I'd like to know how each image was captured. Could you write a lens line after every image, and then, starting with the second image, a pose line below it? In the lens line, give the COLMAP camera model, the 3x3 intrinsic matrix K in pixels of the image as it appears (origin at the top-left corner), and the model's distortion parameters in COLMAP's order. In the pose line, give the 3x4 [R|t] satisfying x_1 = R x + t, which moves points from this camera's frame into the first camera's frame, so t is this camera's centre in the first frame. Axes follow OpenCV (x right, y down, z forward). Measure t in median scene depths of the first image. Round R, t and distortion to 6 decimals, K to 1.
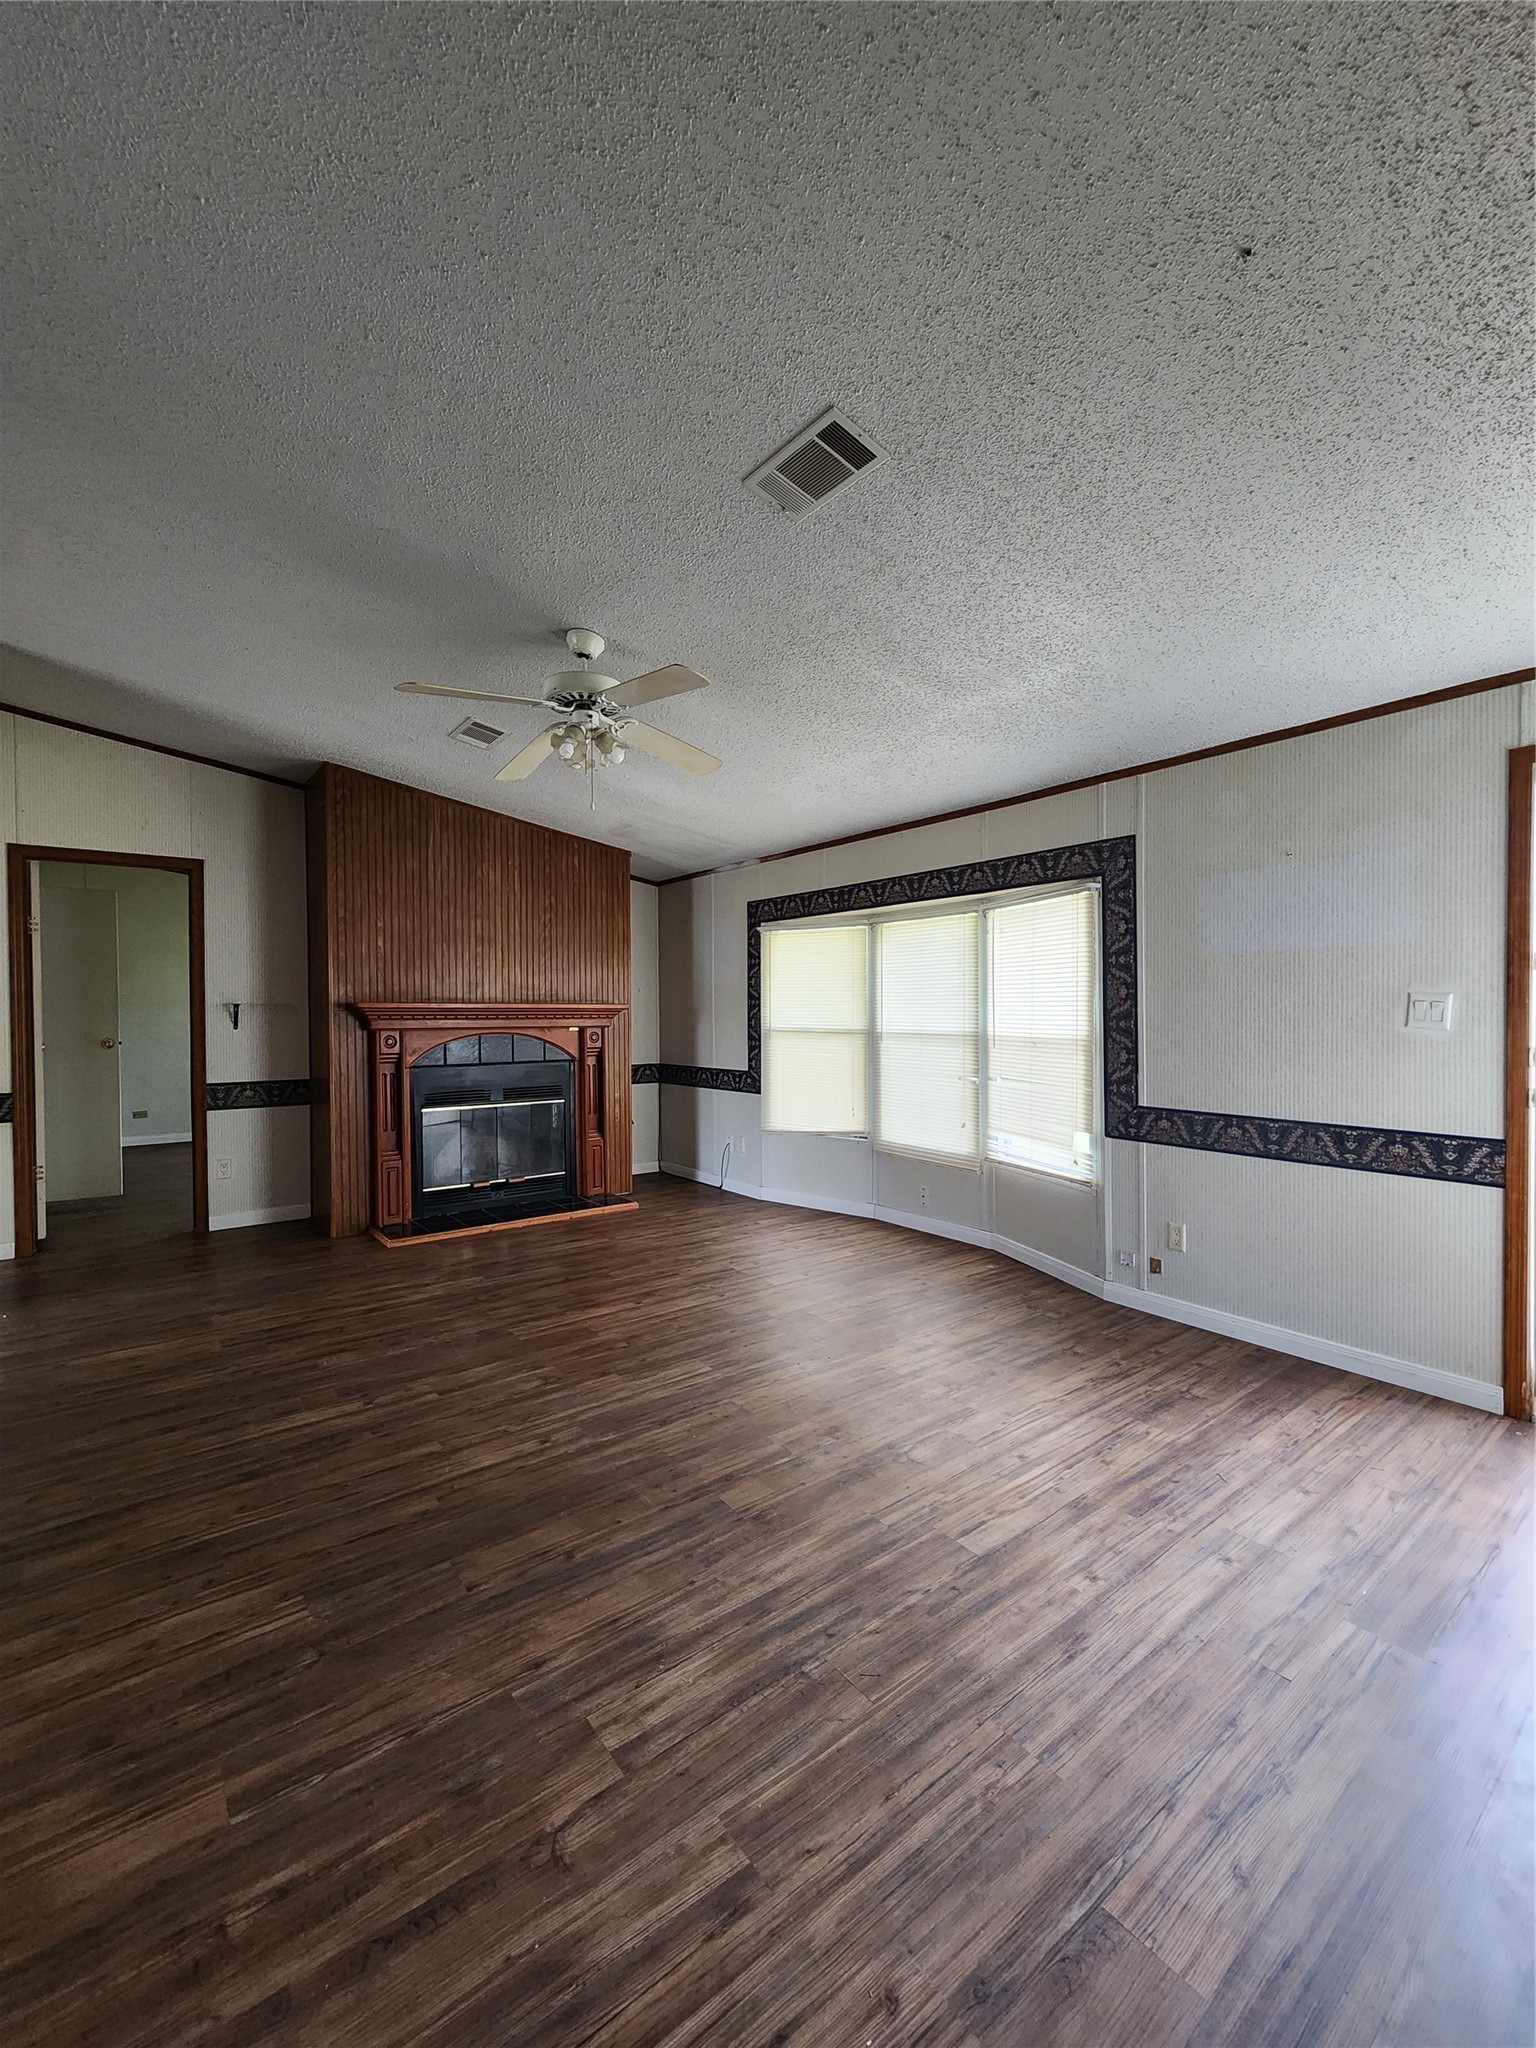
lens RADIAL K [[845.6, 0, 774.6], [0, 845.6, 1026.6], [0, 0, 1]] dist [-0.000331, -0.000899]
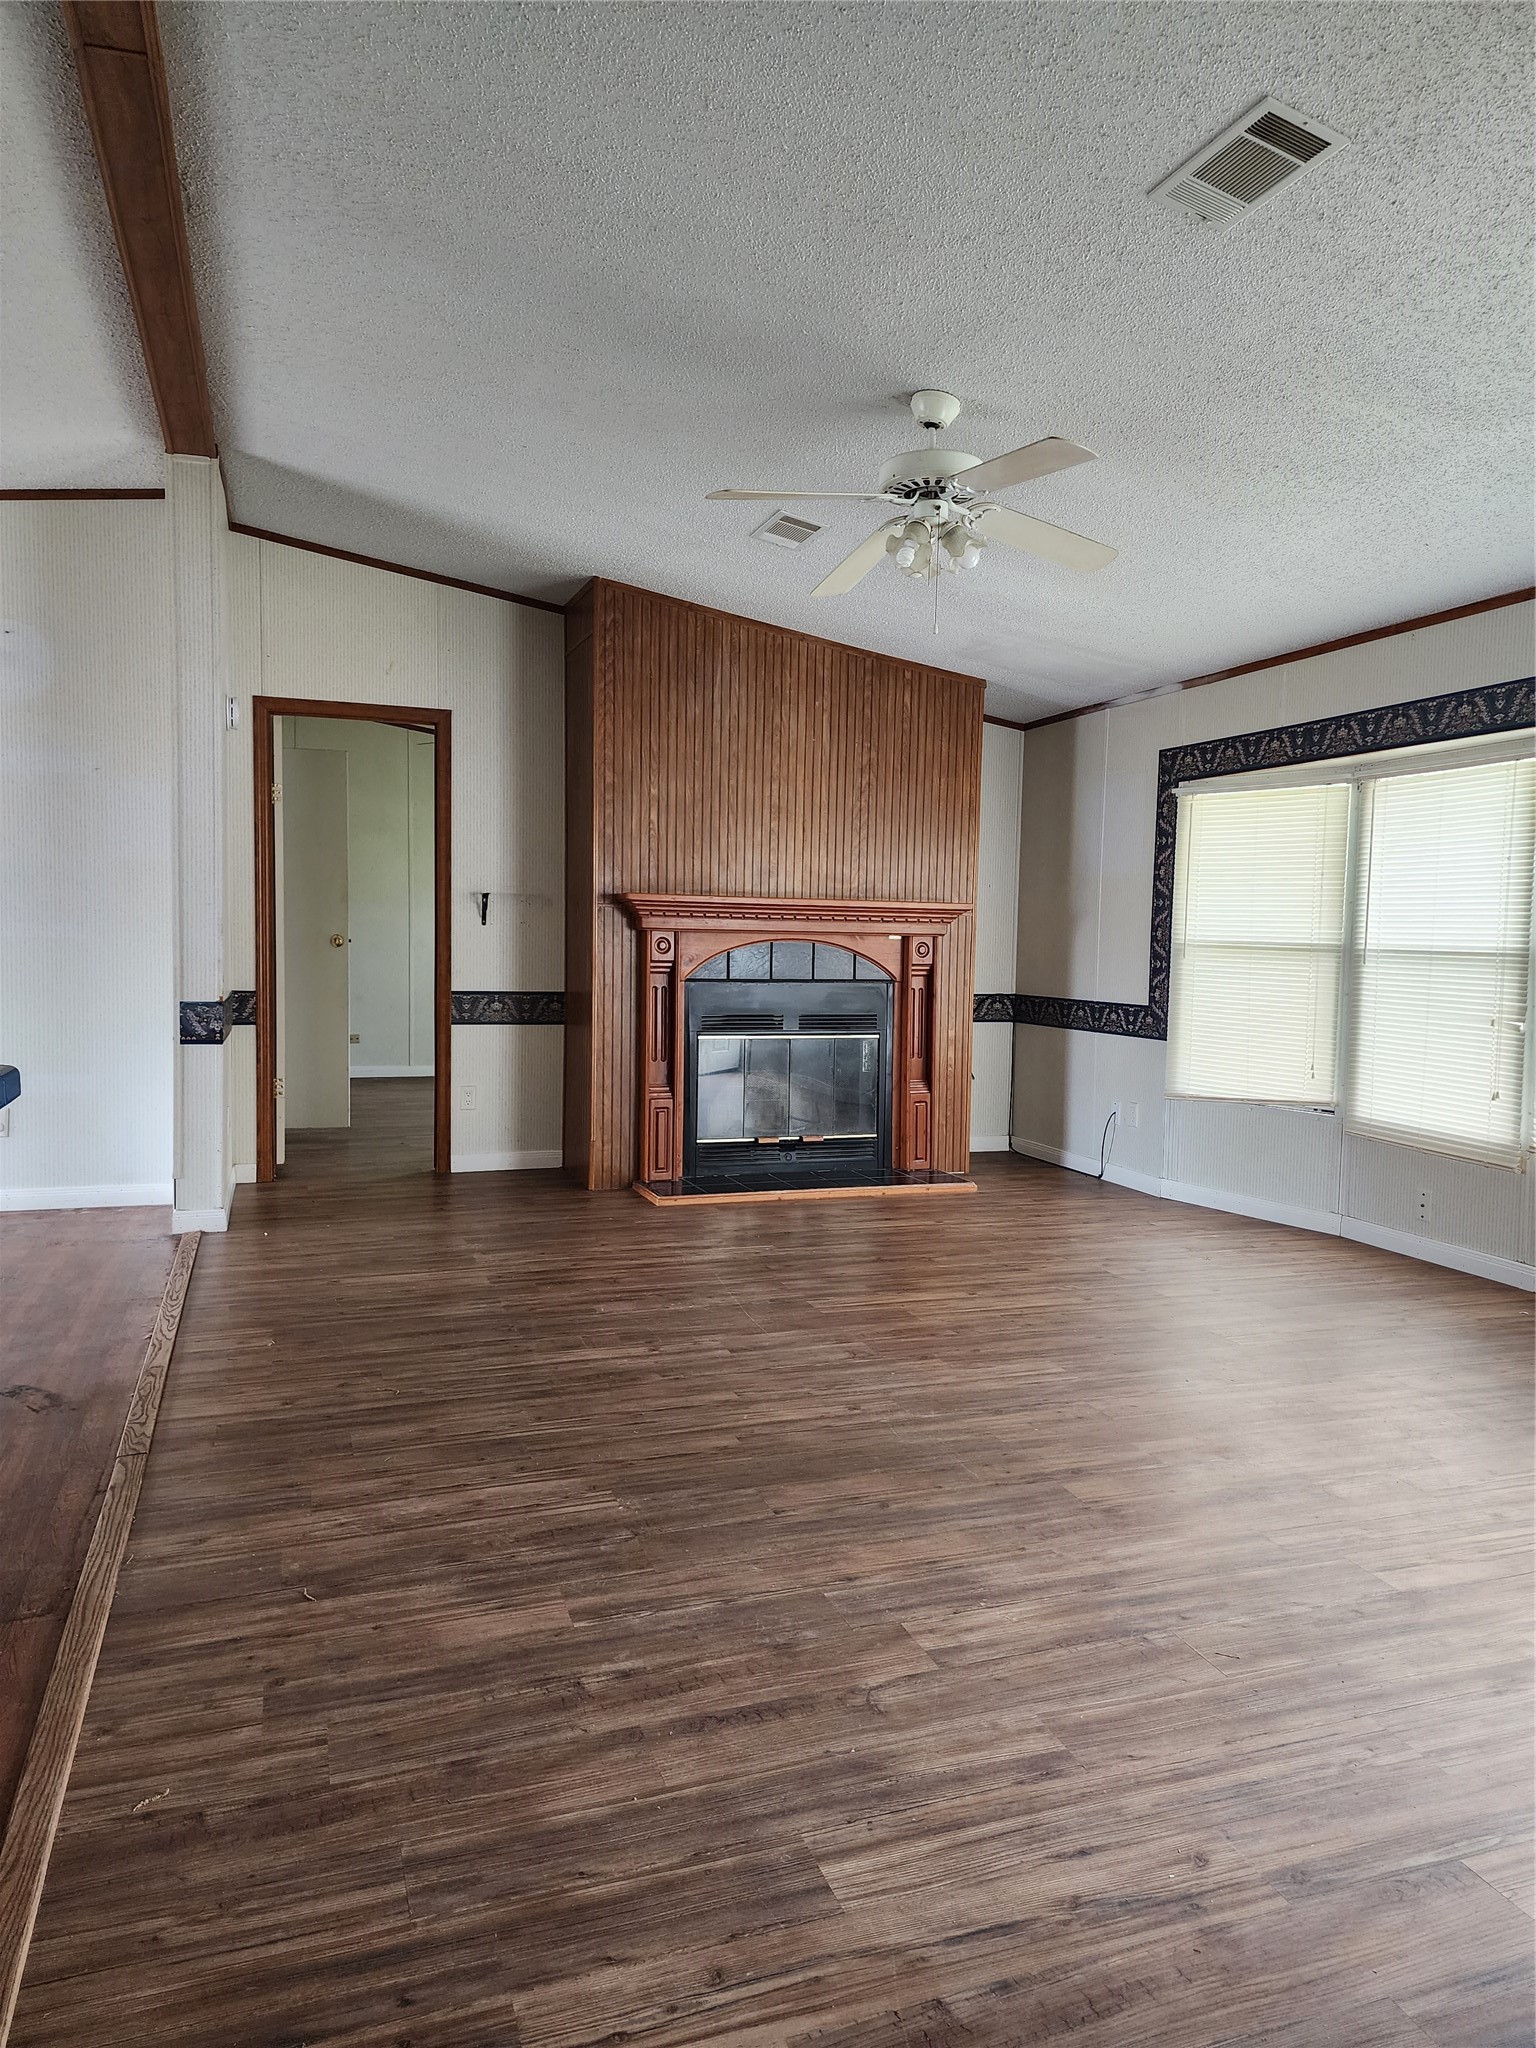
lens RADIAL K [[1357.6, 0, 768.0], [0, 1357.6, 1024.0], [0, 0, 1]] dist [0.120019, -0.116807]
pose [[0.948582, 0.042917, -0.313608, 0.038170], [-0.028035, 0.998263, 0.051812, 0.030485], [0.315287, -0.040356, 0.948138, -0.200666]]
